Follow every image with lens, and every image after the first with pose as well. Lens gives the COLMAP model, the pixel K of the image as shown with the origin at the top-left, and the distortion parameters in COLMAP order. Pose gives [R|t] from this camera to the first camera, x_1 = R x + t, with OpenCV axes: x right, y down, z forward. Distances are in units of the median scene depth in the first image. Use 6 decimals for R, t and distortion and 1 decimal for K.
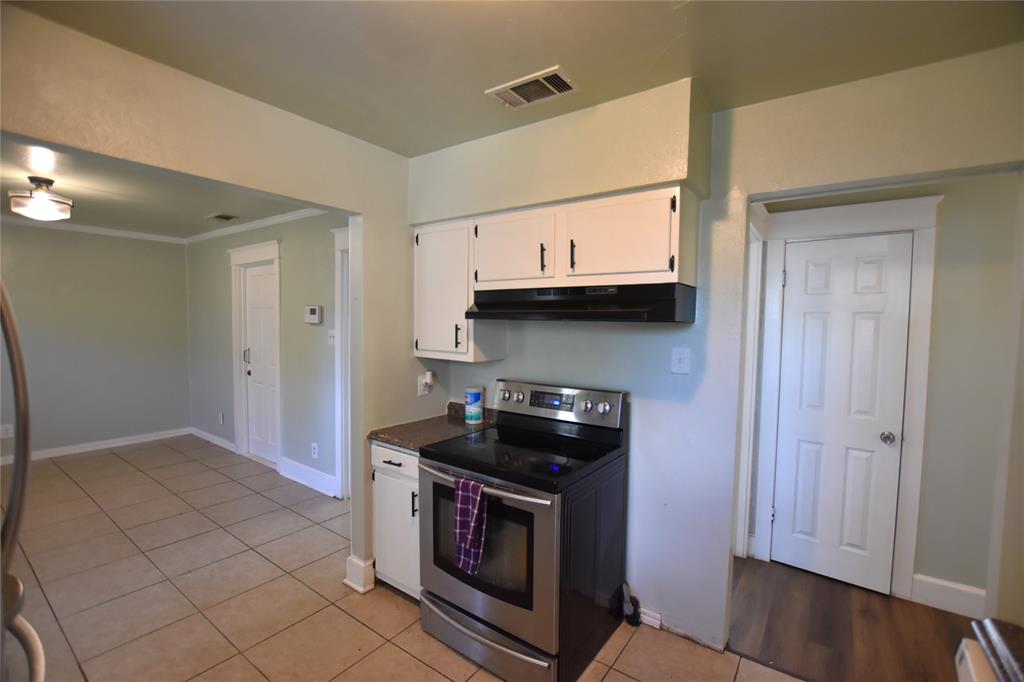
lens RADIAL K [[450.7, 0, 520.0], [0, 450.7, 342.4], [0, 0, 1]] dist [-0.019678, -0.000499]
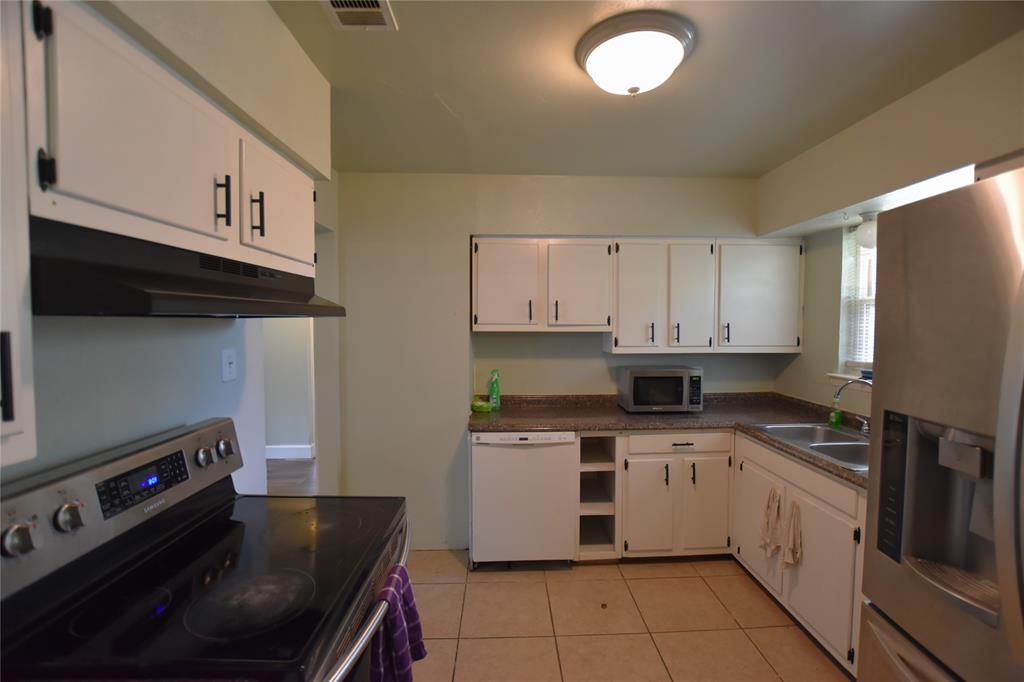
lens RADIAL K [[460.1, 0, 530.9], [0, 460.1, 343.1], [0, 0, 1]] dist [0.000108, -0.000059]
pose [[-0.618381, -0.049074, 0.784345, -0.354952], [0.029052, 0.995939, 0.085217, -0.030913], [-0.785341, 0.075484, -0.614444, 0.604100]]
